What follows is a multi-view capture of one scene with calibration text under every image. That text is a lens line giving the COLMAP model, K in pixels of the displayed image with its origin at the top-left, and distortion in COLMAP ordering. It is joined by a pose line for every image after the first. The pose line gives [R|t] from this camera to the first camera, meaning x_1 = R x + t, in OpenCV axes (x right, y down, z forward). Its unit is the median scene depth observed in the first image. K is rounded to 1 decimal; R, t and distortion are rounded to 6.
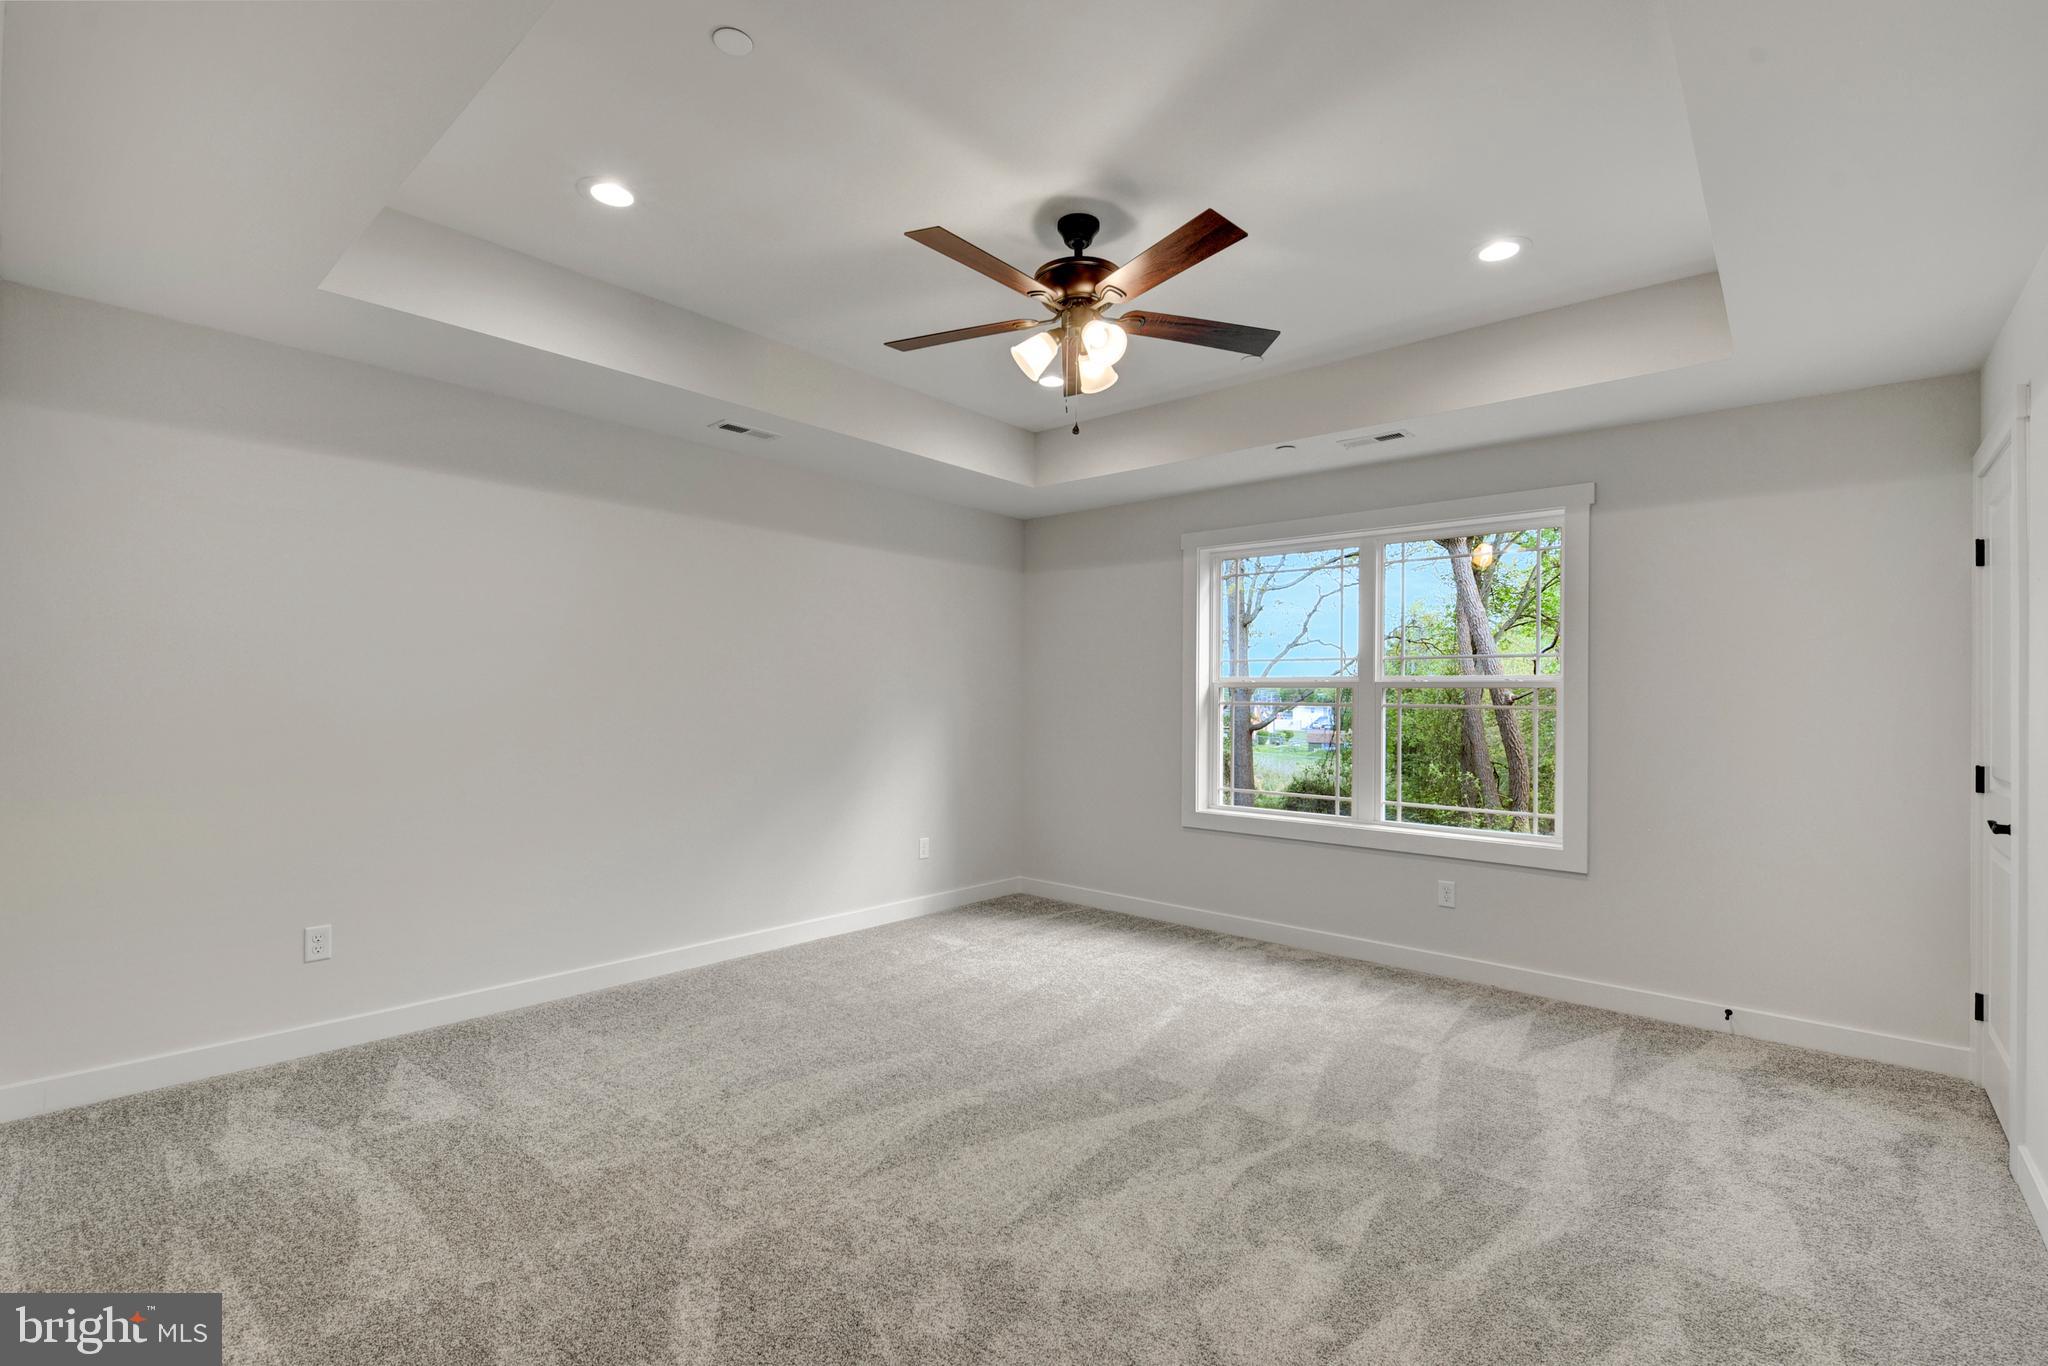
lens RADIAL K [[912.3, 0, 1008.0], [0, 912.3, 712.5], [0, 0, 1]] dist [-0.002853, -0.000513]
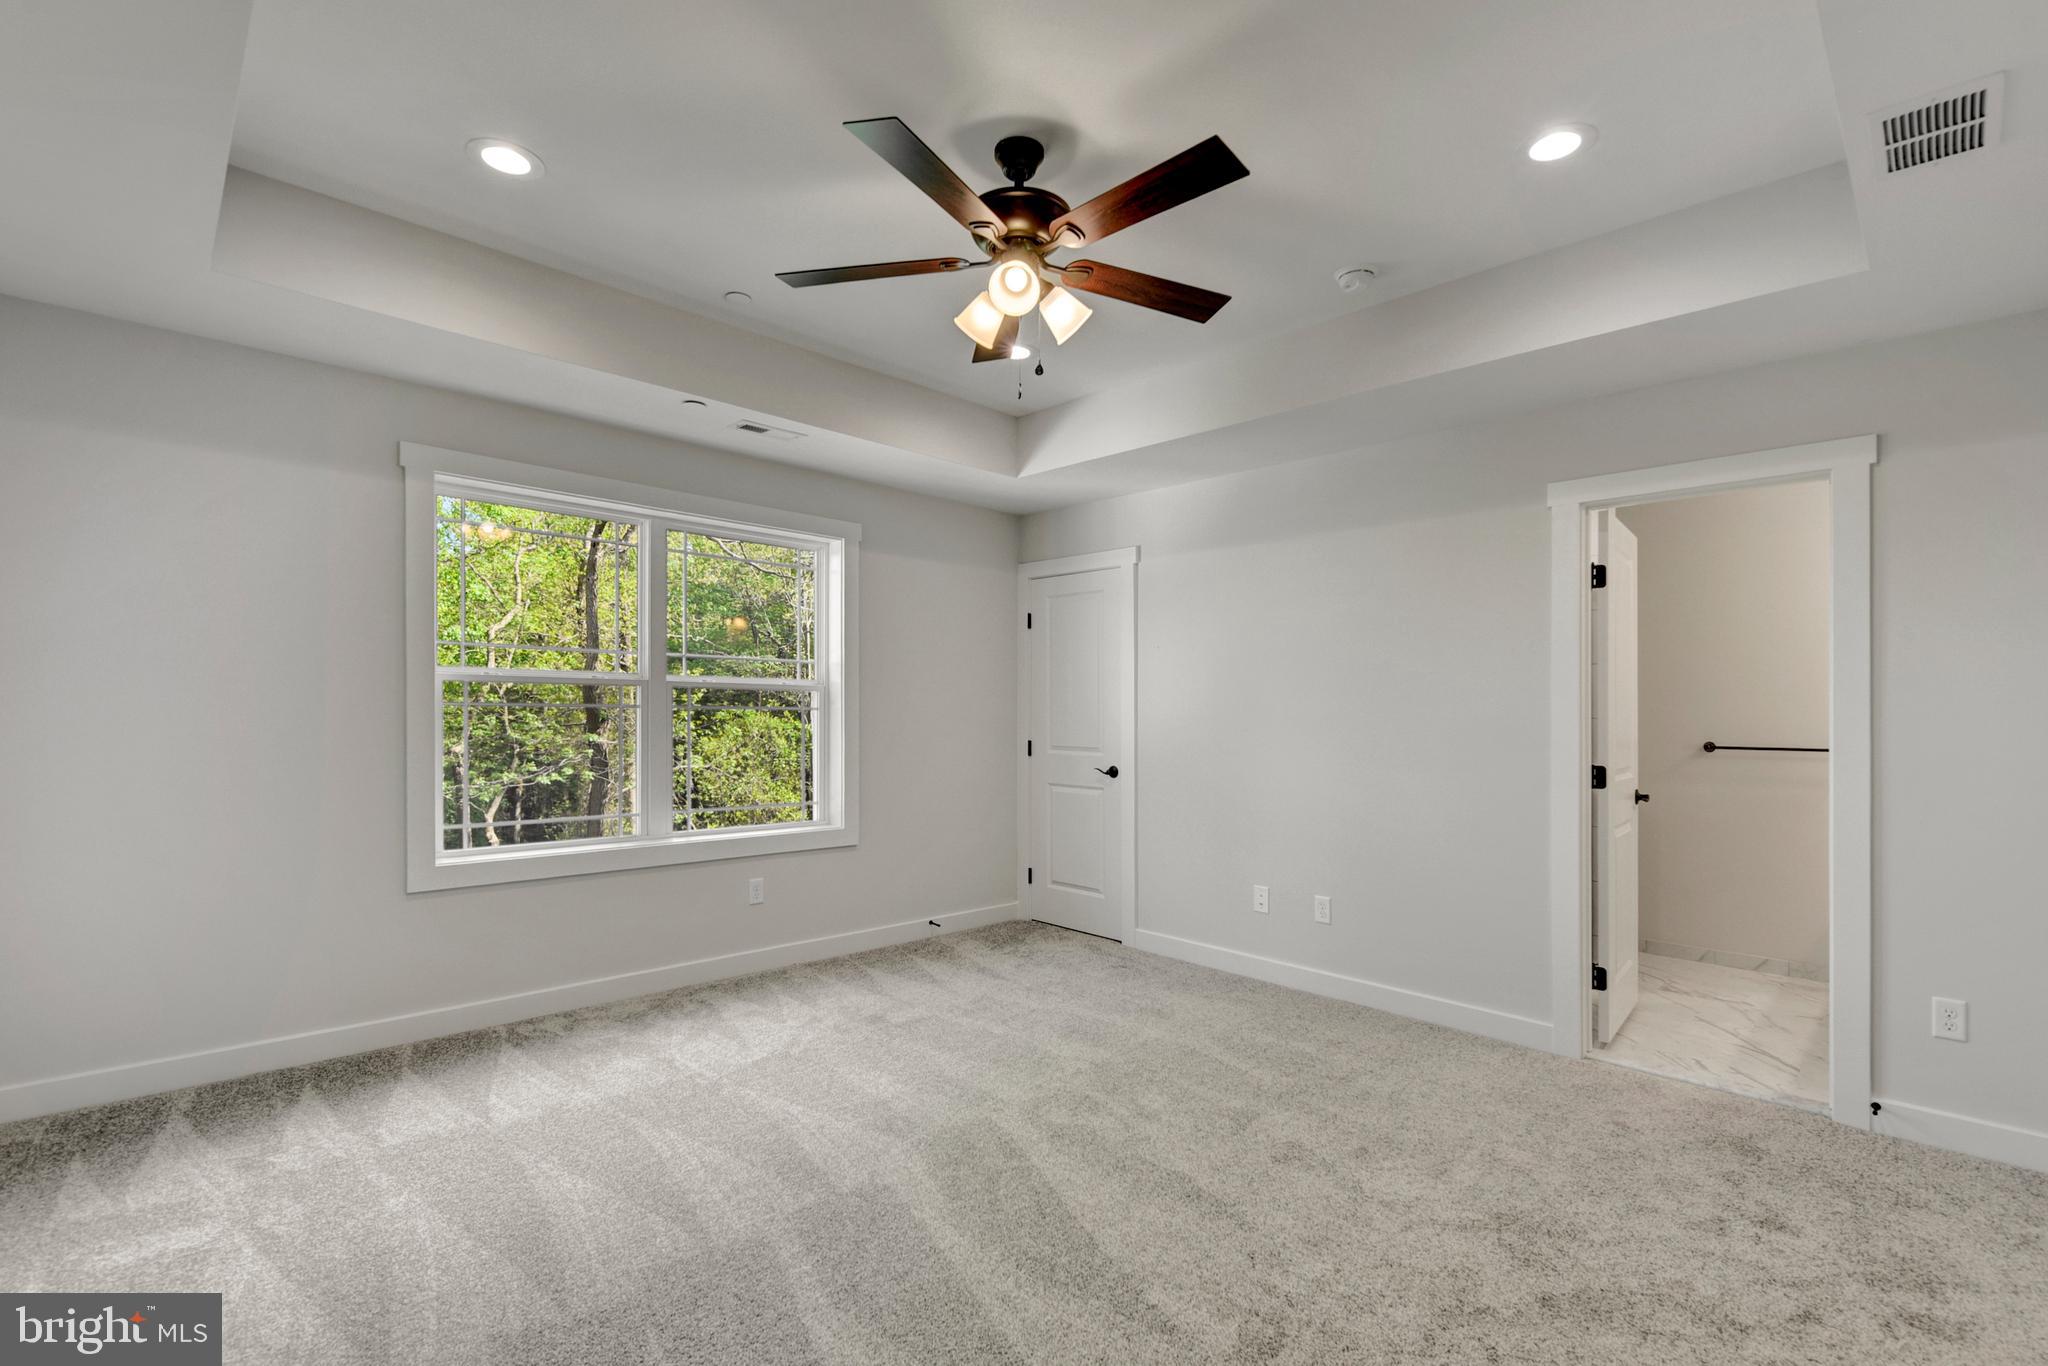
lens RADIAL K [[912.3, 0, 1008.0], [0, 912.3, 712.5], [0, 0, 1]] dist [-0.002853, -0.000513]
pose [[0.082412, -0.003139, 0.996593, -0.528576], [0.009795, 0.999949, 0.002339, -0.000216], [-0.996550, 0.009569, 0.082439, 0.655109]]
